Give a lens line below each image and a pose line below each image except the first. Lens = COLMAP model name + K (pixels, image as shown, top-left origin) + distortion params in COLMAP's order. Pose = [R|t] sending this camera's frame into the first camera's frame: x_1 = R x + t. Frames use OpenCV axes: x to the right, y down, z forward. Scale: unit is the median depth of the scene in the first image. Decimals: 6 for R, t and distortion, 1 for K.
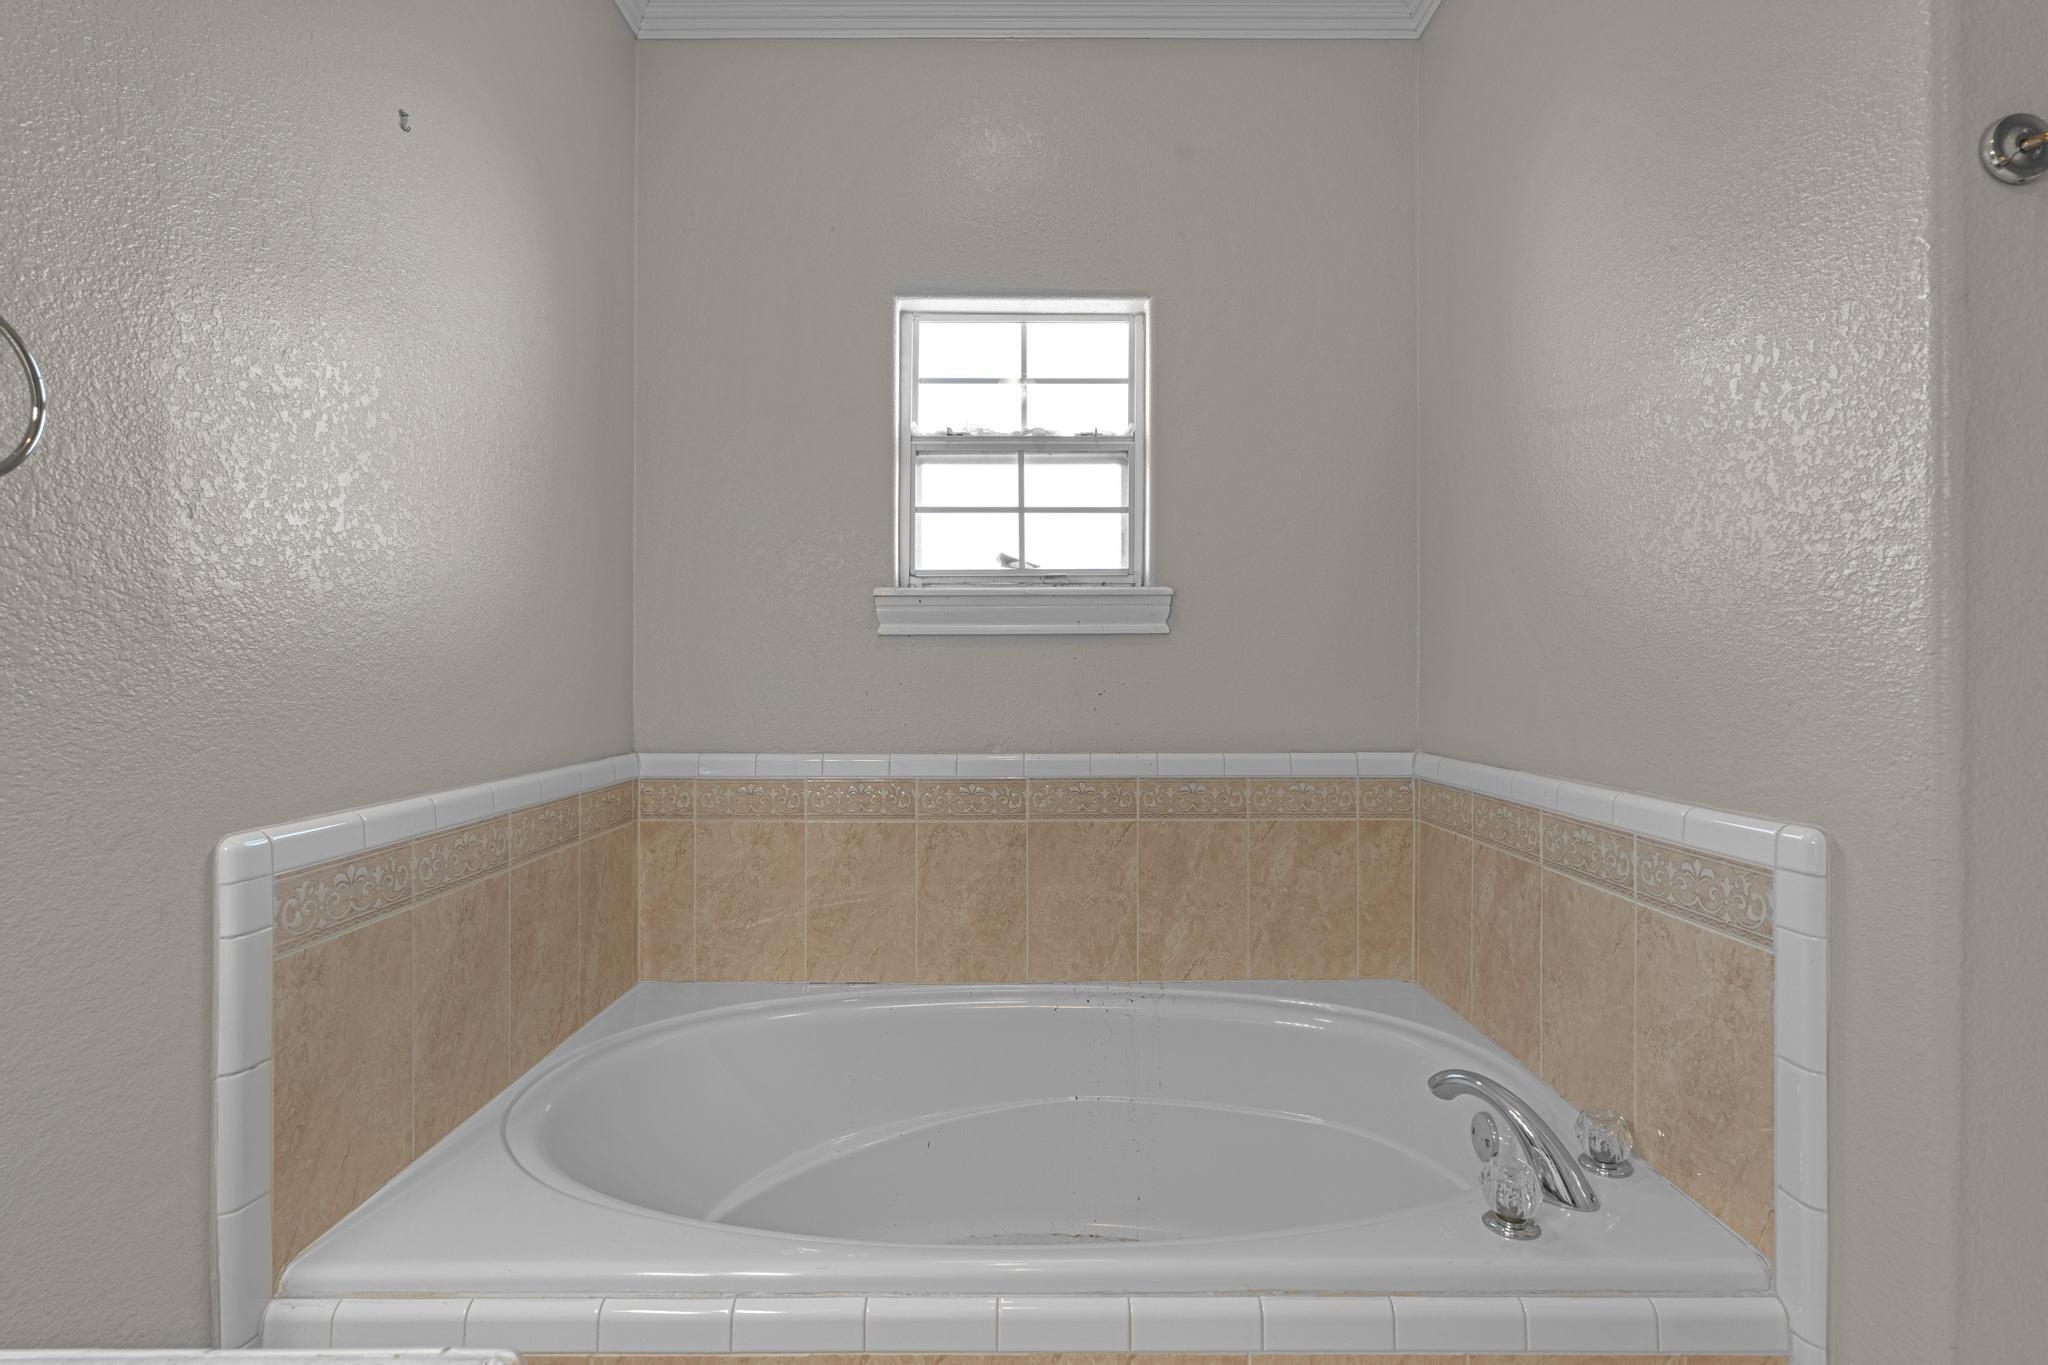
lens RADIAL K [[929.5, 0, 1026.8], [0, 929.5, 669.7], [0, 0, 1]] dist [-0.003584, 0.001627]
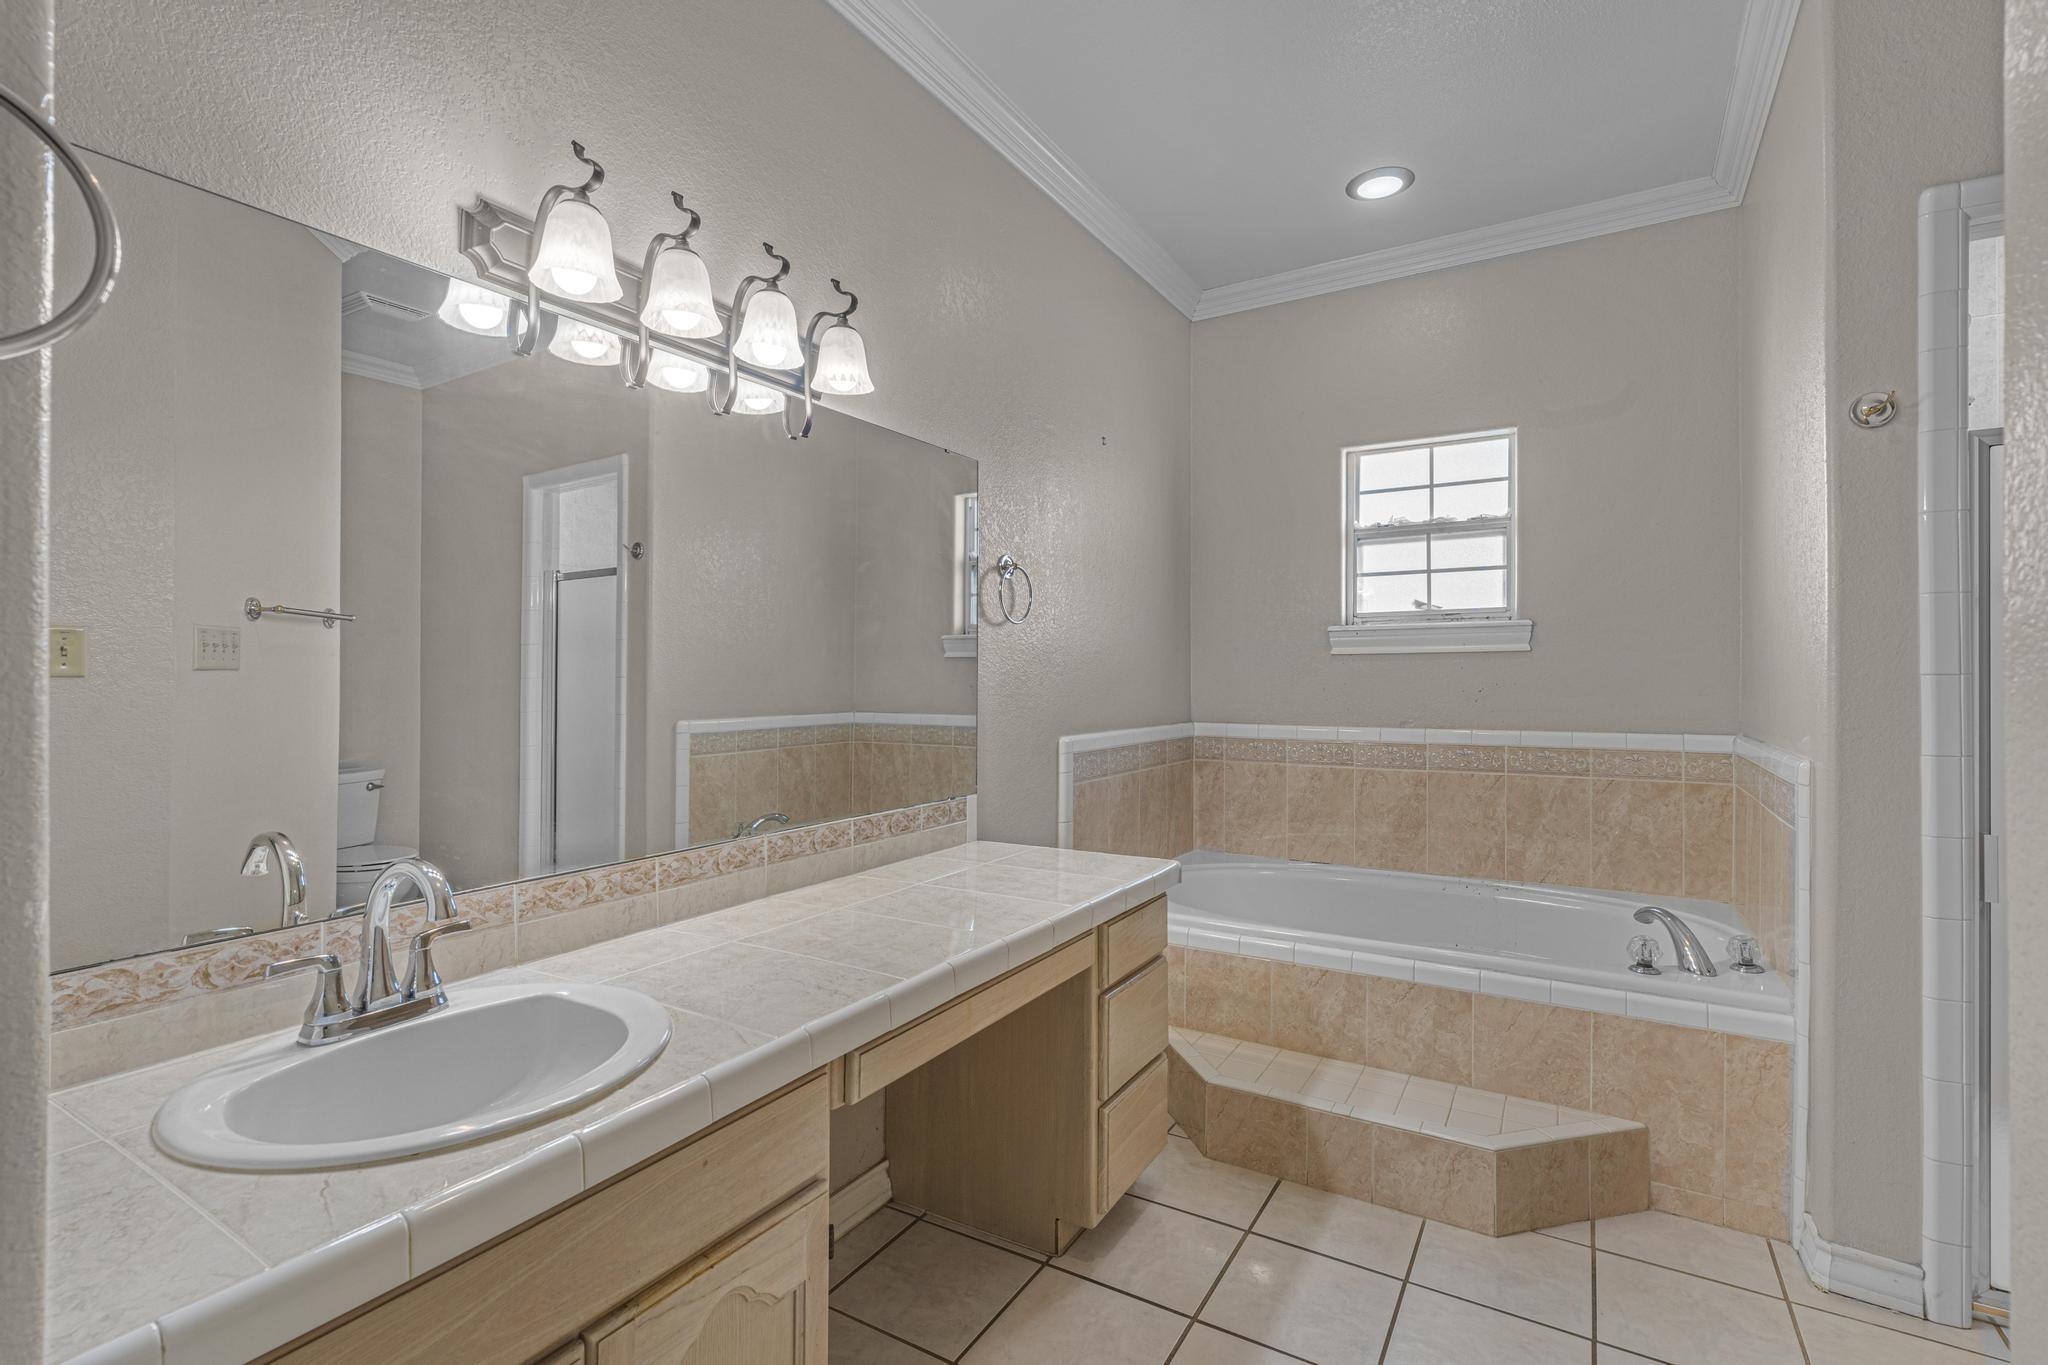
lens RADIAL K [[924.5, 0, 1024.0], [0, 924.5, 682.5], [0, 0, 1]] dist [-0.002255, 0.000110]
pose [[0.850399, 0.001242, -0.526137, 0.243178], [0.002662, 0.999974, 0.006662, 0.000110], [0.526131, -0.007066, 0.850374, -0.692967]]
